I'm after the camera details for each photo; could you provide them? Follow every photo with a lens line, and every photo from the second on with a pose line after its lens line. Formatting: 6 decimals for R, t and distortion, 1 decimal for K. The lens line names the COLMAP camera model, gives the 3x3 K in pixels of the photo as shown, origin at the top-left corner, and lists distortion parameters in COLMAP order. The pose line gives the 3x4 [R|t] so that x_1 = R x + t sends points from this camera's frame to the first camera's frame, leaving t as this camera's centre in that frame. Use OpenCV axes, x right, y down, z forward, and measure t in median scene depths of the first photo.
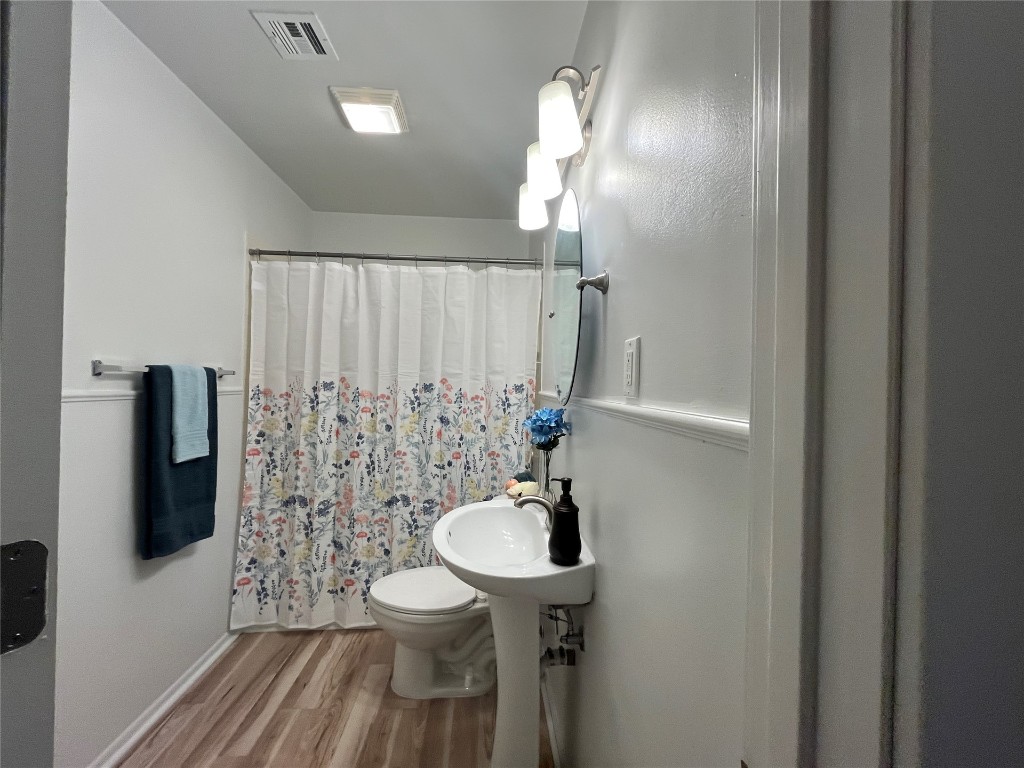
lens RADIAL K [[414.2, 0, 513.0], [0, 414.2, 383.0], [0, 0, 1]] dist [-0.002748, 0.000096]
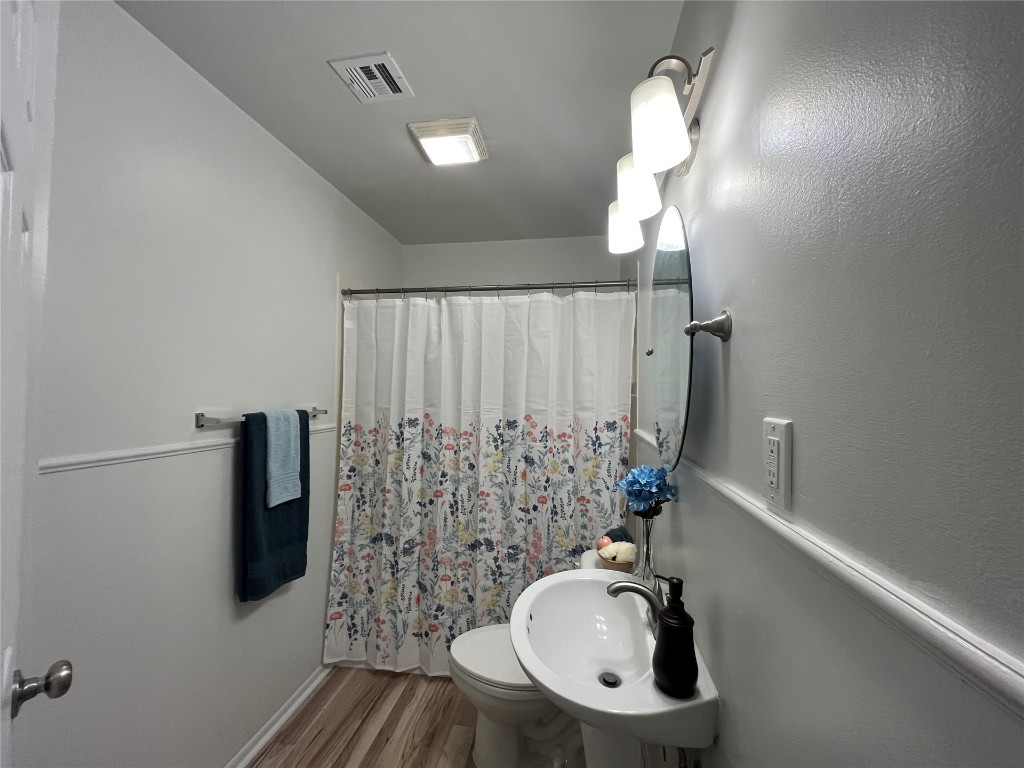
lens RADIAL K [[414.2, 0, 513.4], [0, 414.2, 384.3], [0, 0, 1]] dist [-0.002748, 0.000096]
pose [[0.976346, -0.013517, -0.215792, 0.002256], [0.008887, 0.999709, -0.022408, -0.061119], [0.216032, 0.019960, 0.976182, 0.087339]]
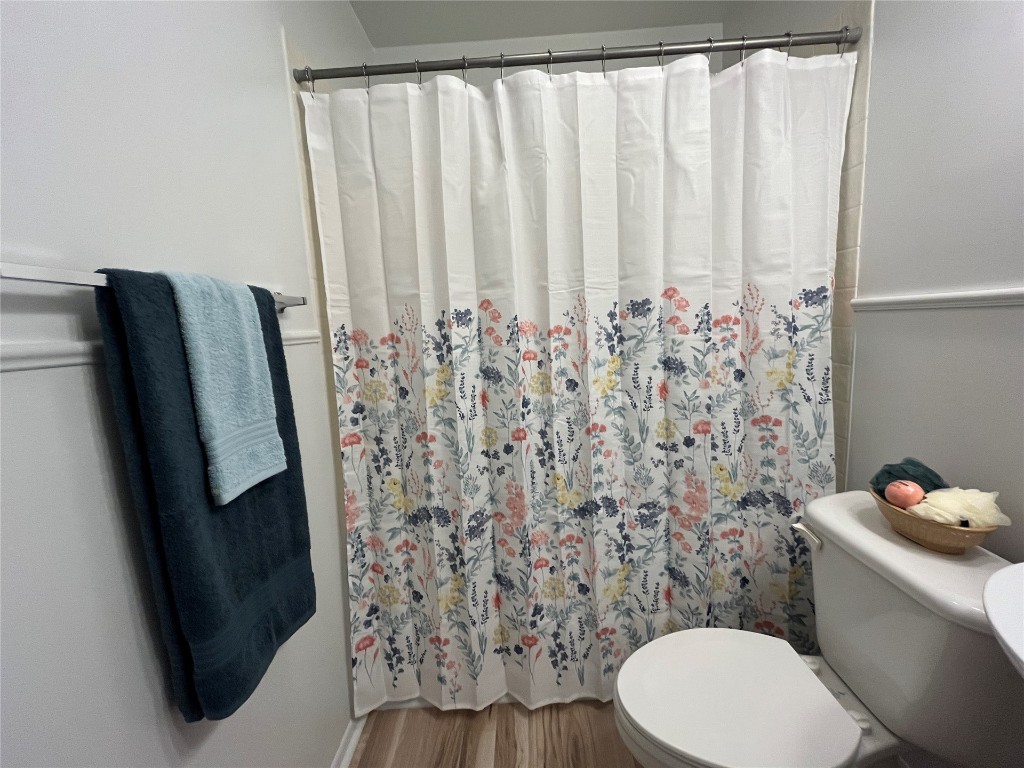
lens RADIAL K [[414.2, 0, 513.1], [0, 414.2, 384.2], [0, 0, 1]] dist [-0.002748, 0.000096]
pose [[0.994000, -0.059522, -0.091771, -0.339024], [0.072103, 0.987449, 0.140518, 0.022765], [0.082255, -0.146292, 0.985816, 0.448711]]
